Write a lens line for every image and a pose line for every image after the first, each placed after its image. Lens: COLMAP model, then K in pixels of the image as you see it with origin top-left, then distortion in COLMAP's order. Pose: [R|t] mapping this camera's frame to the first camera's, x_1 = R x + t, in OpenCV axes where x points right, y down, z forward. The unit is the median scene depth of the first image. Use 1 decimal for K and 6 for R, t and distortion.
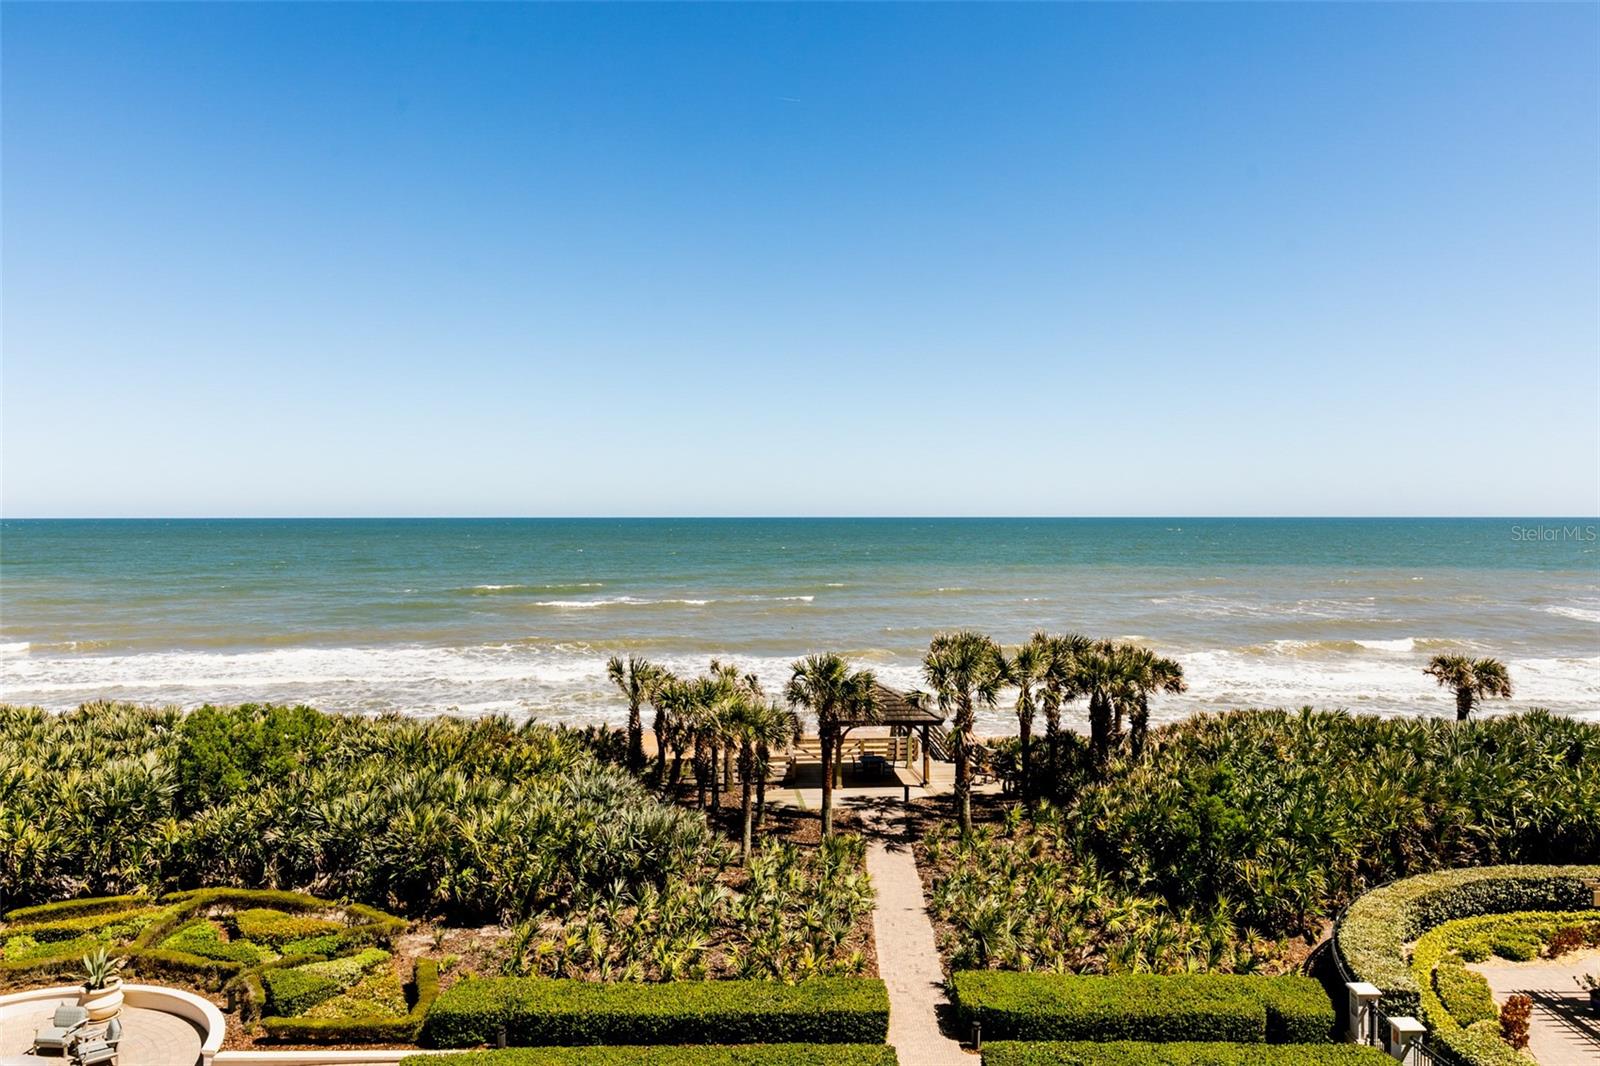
lens RADIAL K [[1159.9, 0, 800.0], [0, 1159.9, 533.0], [0, 0, 1]] dist [-0.002773, -0.003179]
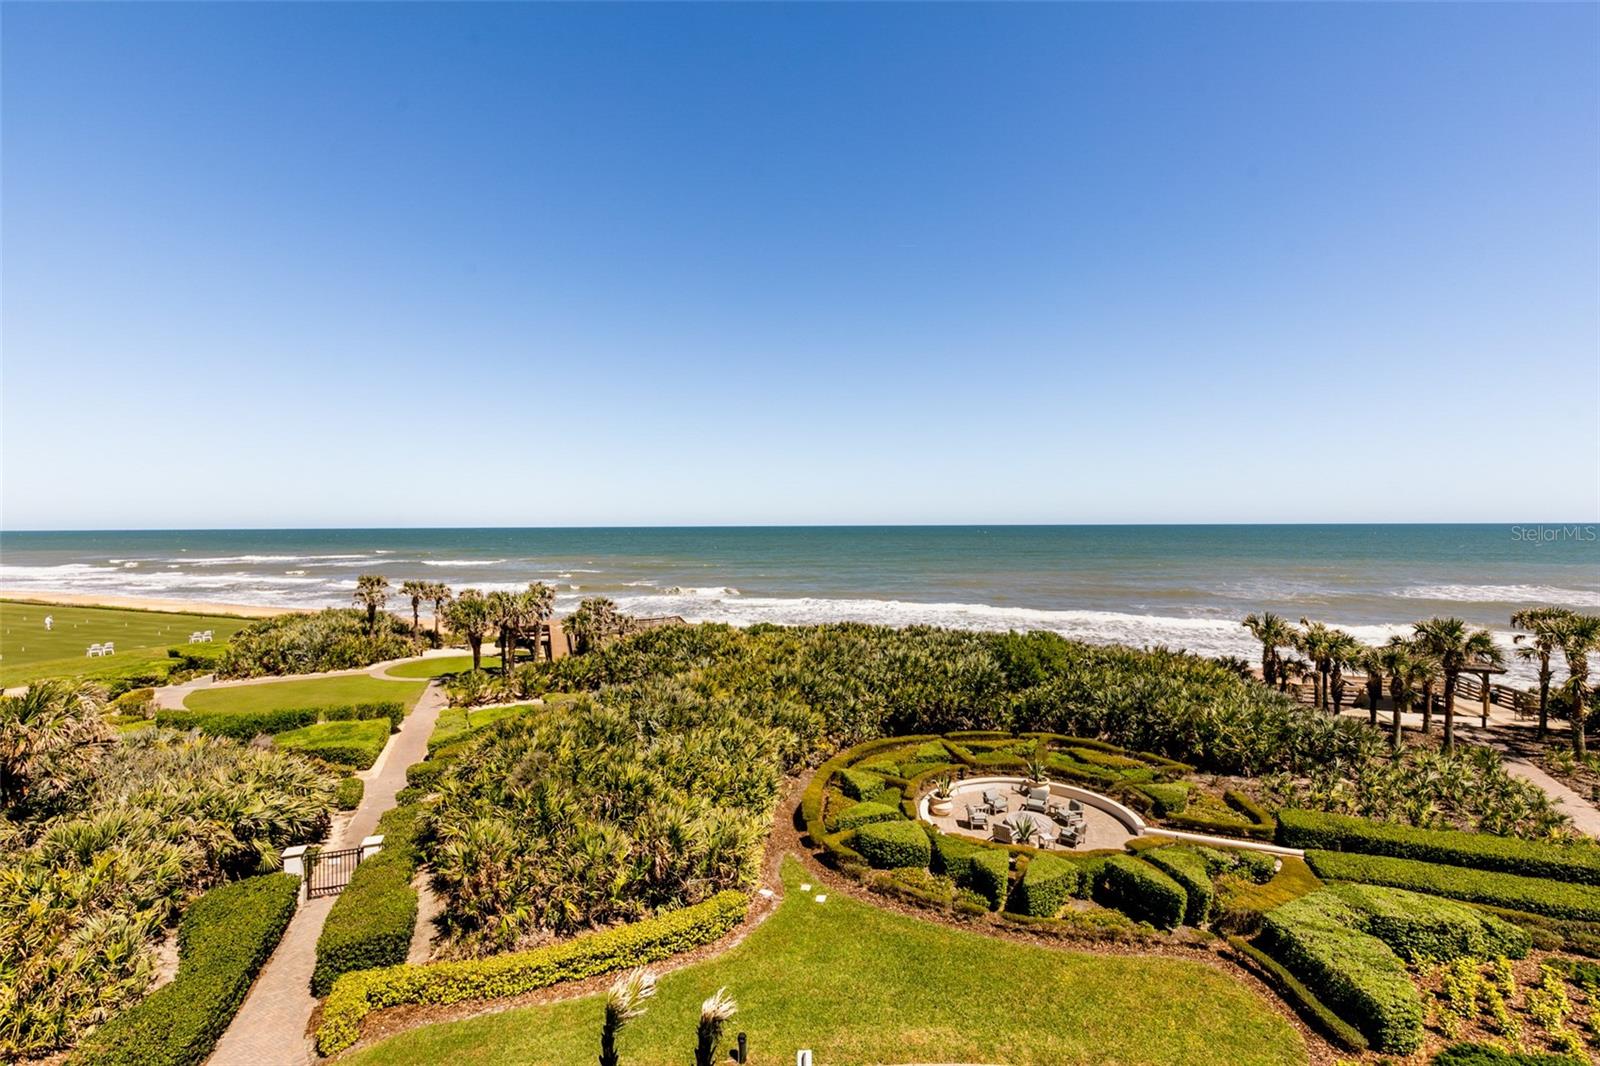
lens RADIAL K [[717.8, 0, 804.5], [0, 717.8, 529.1], [0, 0, 1]] dist [-0.000147, 0.001310]
pose [[0.912488, -0.000611, -0.409104, -0.383702], [-0.002194, 0.999977, -0.006386, 0.001443], [0.409098, 0.006725, 0.912466, -0.155963]]
